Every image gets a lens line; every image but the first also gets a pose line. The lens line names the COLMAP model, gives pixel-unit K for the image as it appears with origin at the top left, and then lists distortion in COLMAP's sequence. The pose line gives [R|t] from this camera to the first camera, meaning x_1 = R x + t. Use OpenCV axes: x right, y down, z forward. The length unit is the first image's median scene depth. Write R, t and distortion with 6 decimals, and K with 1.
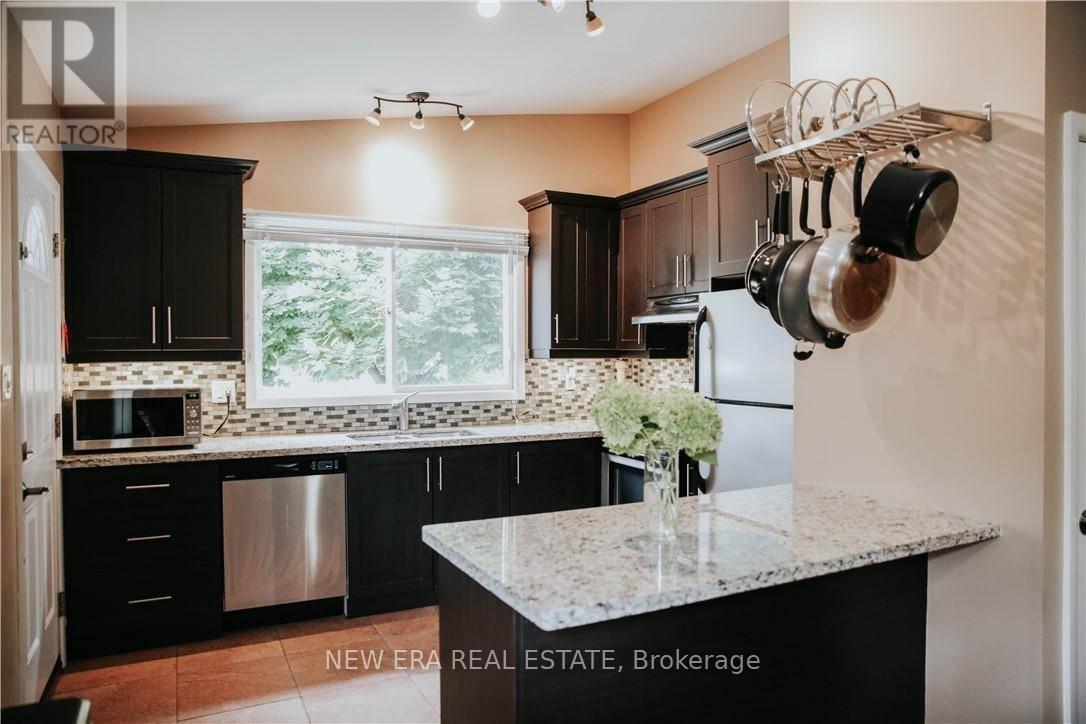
lens RADIAL K [[741.9, 0, 543.0], [0, 741.9, 362.0], [0, 0, 1]] dist [-0.067307, 0.056269]
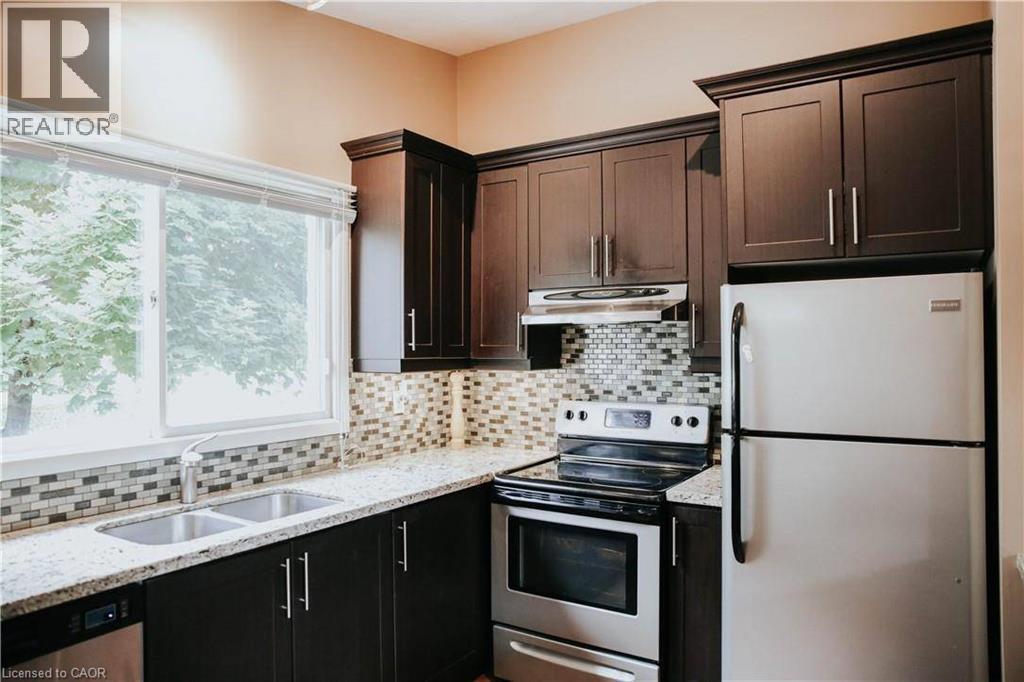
lens RADIAL K [[699.6, 0, 512.0], [0, 699.6, 341.0], [0, 0, 1]] dist [-0.067307, 0.056269]
pose [[0.868807, 0.001610, 0.495149, -0.218522], [0.011632, 0.999652, -0.023662, -0.017131], [-0.495015, 0.026317, 0.868486, 0.371685]]
